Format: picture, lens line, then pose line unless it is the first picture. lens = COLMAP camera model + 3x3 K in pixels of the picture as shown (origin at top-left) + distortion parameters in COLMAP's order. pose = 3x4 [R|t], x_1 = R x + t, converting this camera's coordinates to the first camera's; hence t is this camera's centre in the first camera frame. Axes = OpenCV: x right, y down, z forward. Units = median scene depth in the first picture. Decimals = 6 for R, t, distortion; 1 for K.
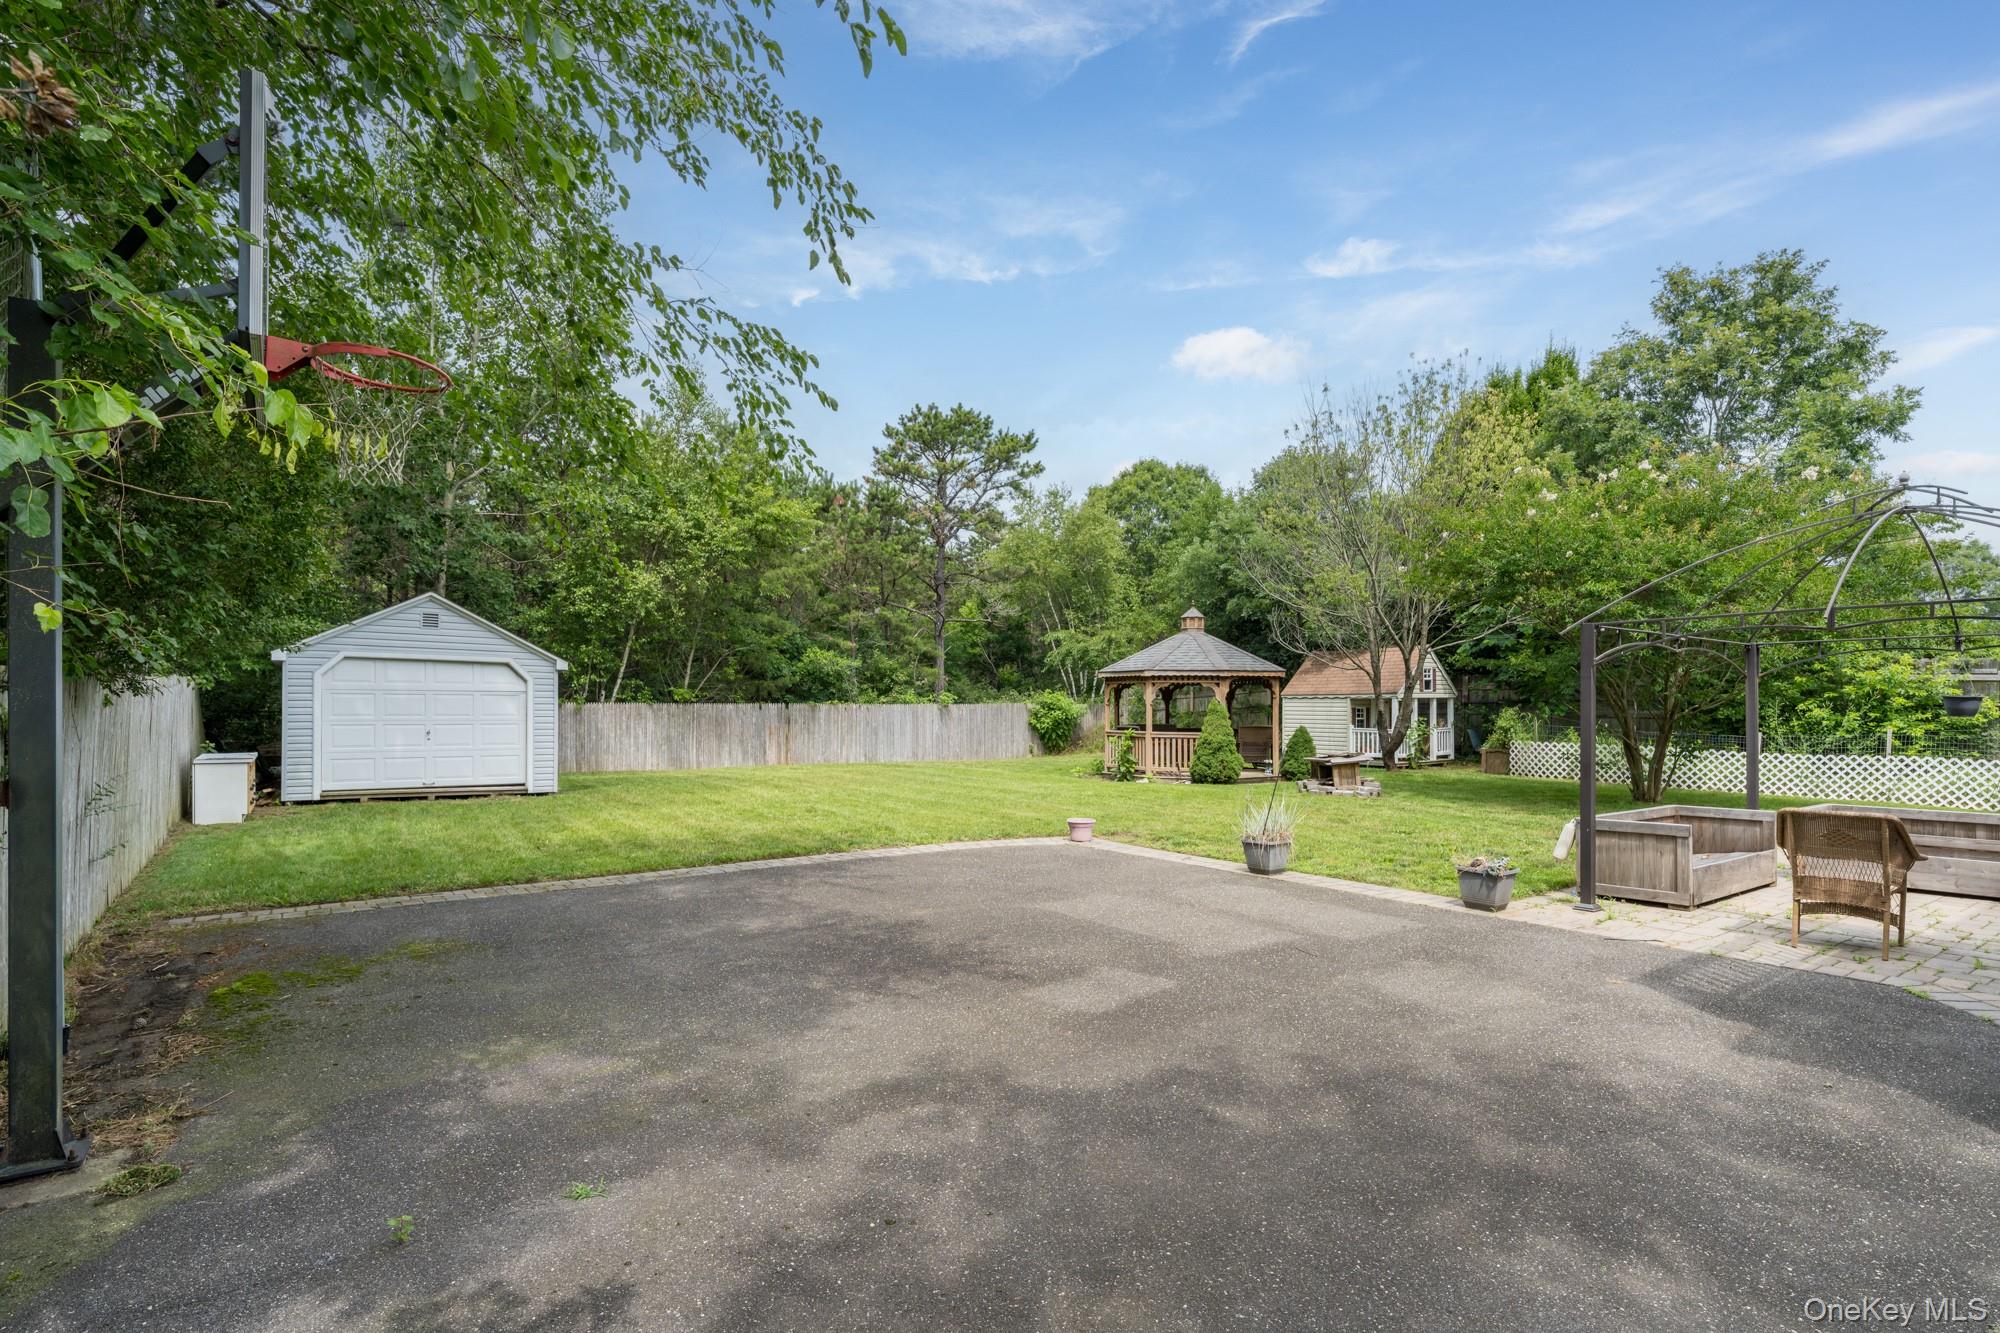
lens RADIAL K [[976.7, 0, 1015.8], [0, 976.7, 717.6], [0, 0, 1]] dist [0.002892, 0.000097]
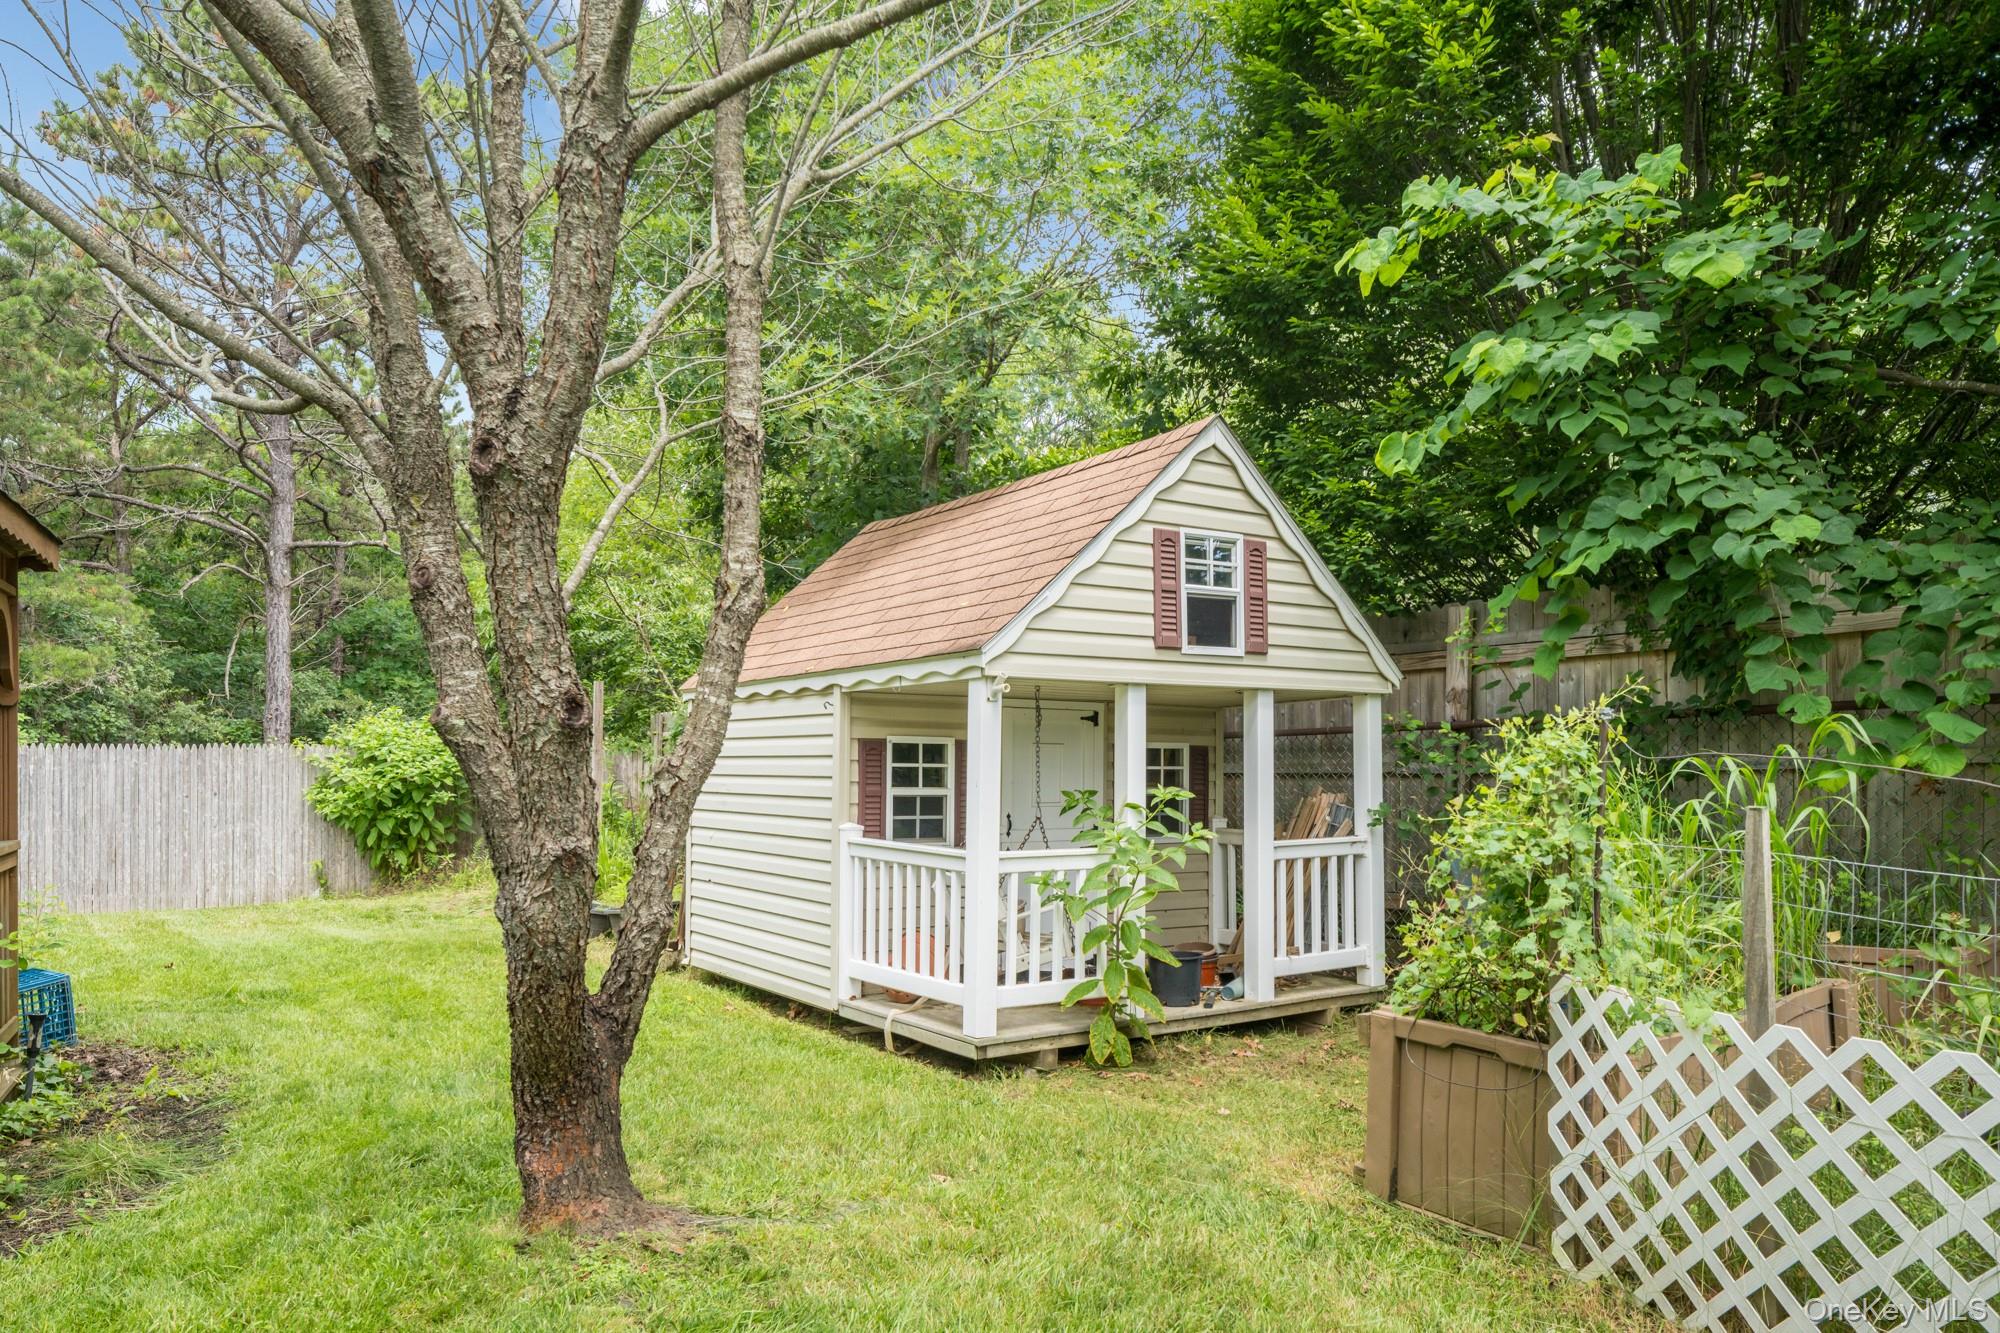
lens RADIAL K [[1348.7, 0, 1018.2], [0, 1348.7, 771.4], [0, 0, 1]] dist [0.006948, -0.017311]
pose [[0.999315, 0.002185, -0.036934, 0.529175], [-0.002603, 0.999933, -0.011250, -0.000411], [0.036907, 0.011339, 0.999254, 0.984955]]
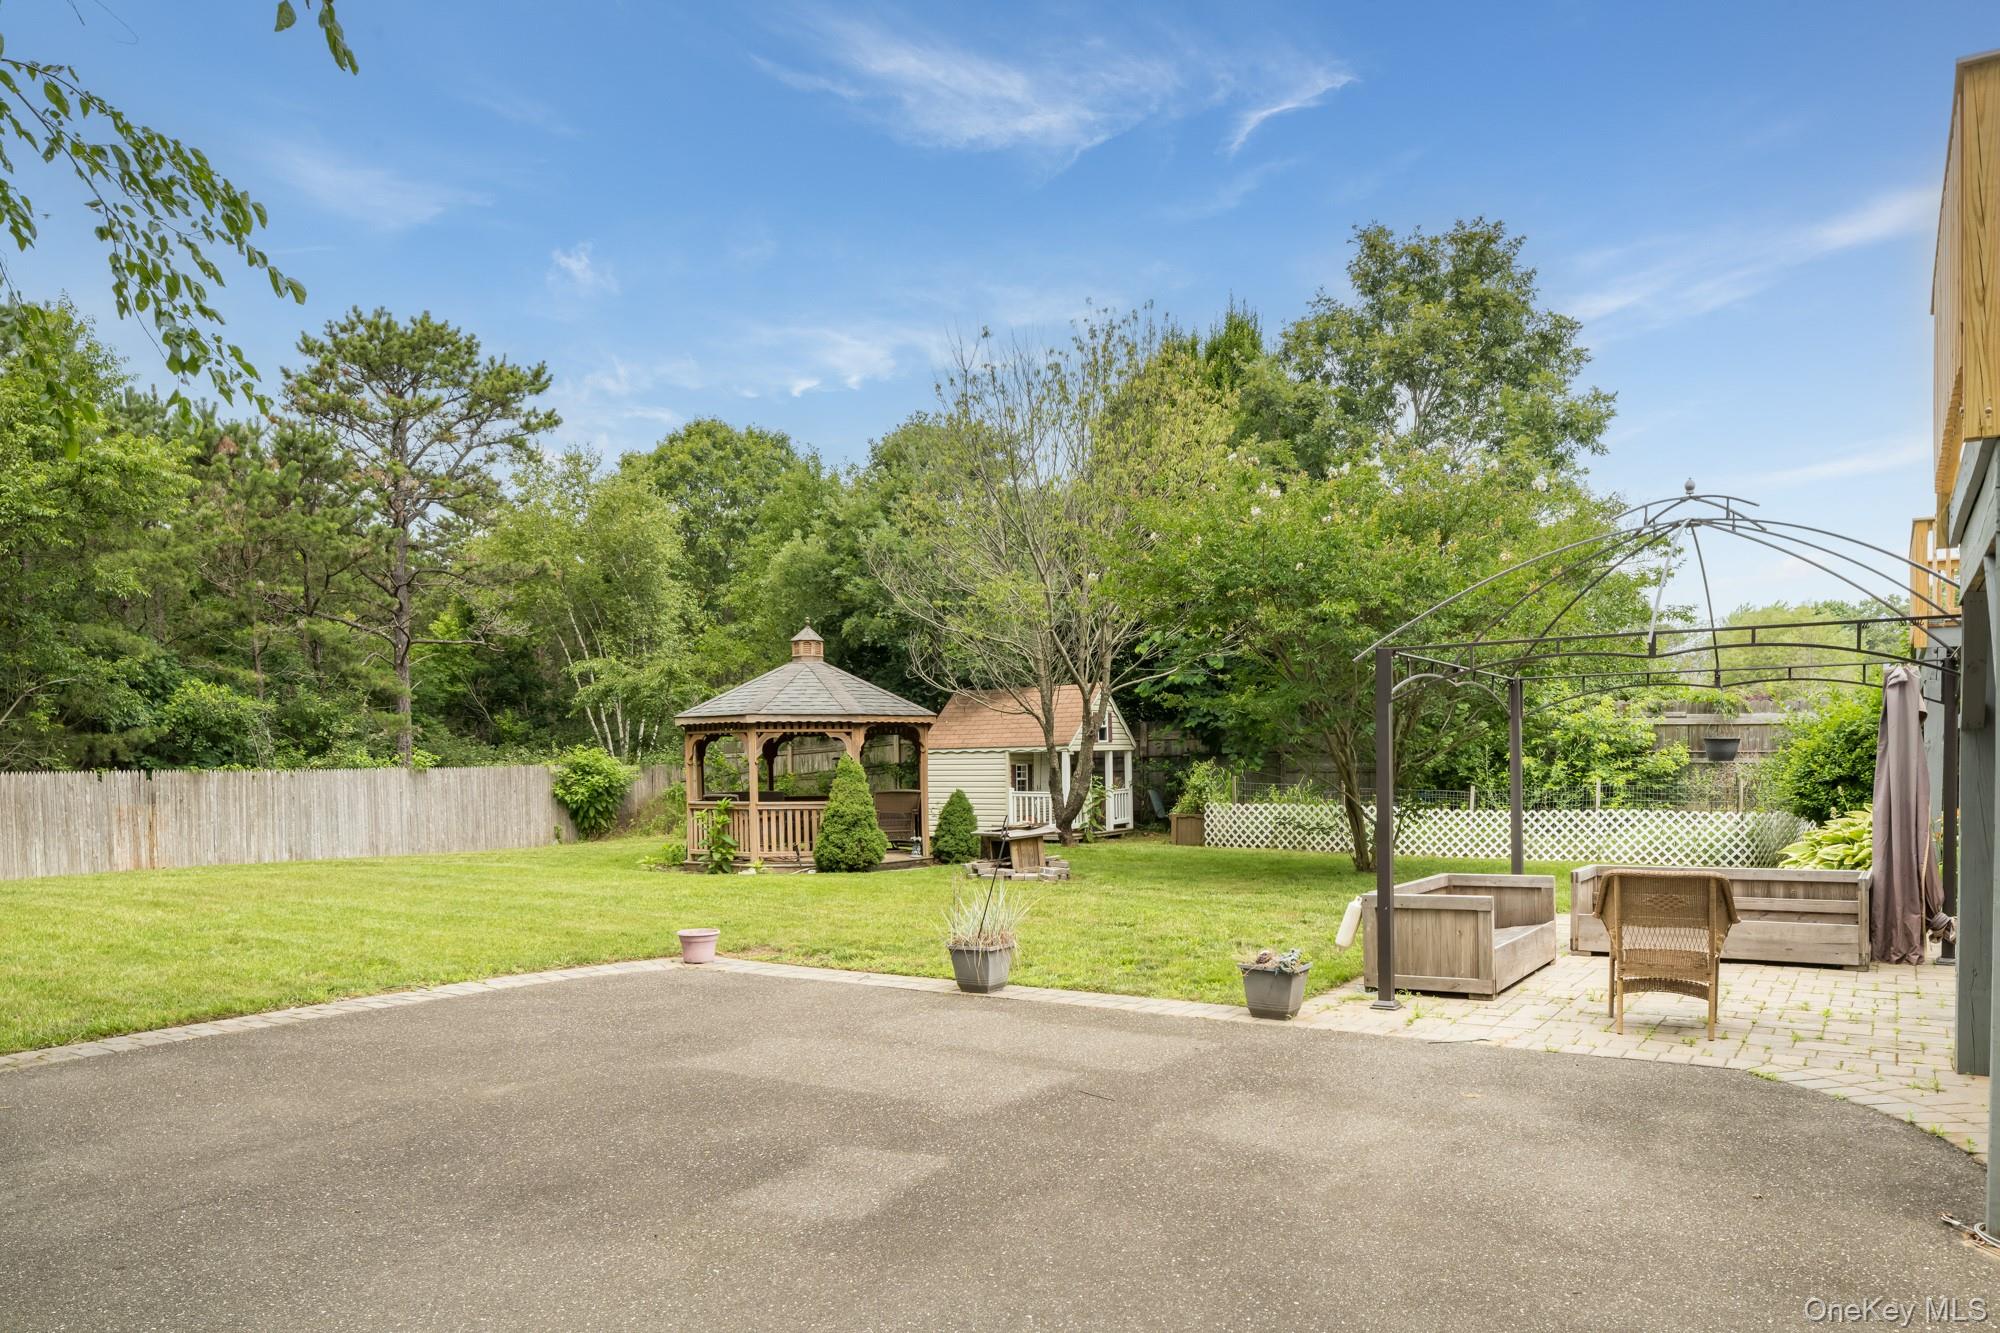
lens RADIAL K [[1348.7, 0, 973.8], [0, 1348.7, 807.8], [0, 0, 1]] dist [0.006948, -0.017311]
pose [[0.943058, -0.024324, 0.331739, -0.041089], [0.018567, 0.999617, 0.020513, 0.001935], [-0.332111, -0.013186, 0.943148, 0.033639]]
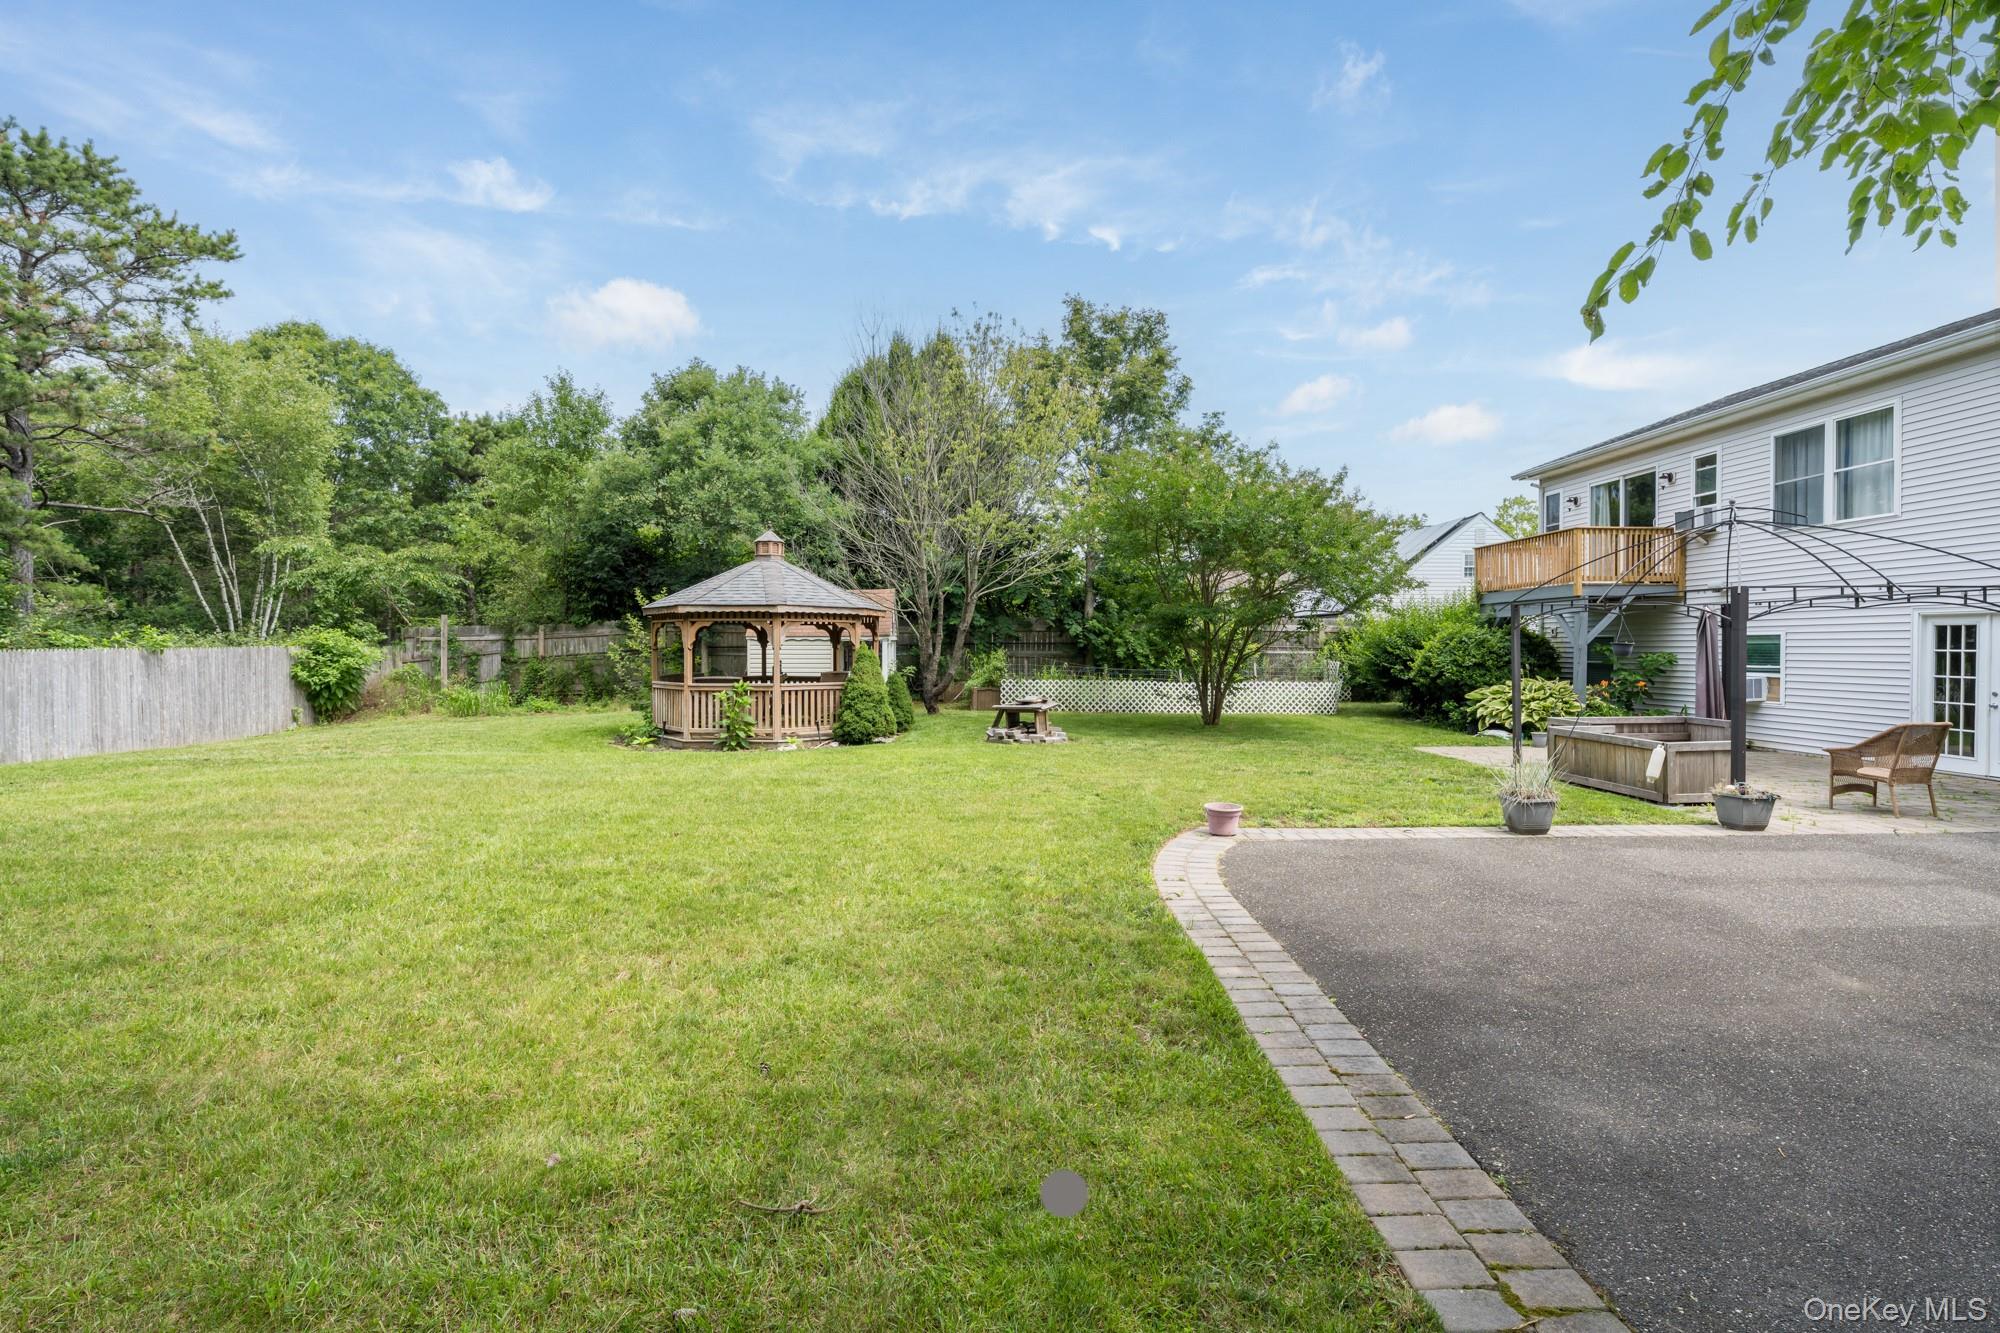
lens RADIAL K [[906.3, 0, 996.5], [0, 906.3, 650.1], [0, 0, 1]] dist [-0.001014, -0.000308]
pose [[0.573414, -0.007077, 0.819235, -0.398254], [0.012625, 0.999920, -0.000198, -0.011228], [-0.819169, 0.010456, 0.573457, 0.492735]]
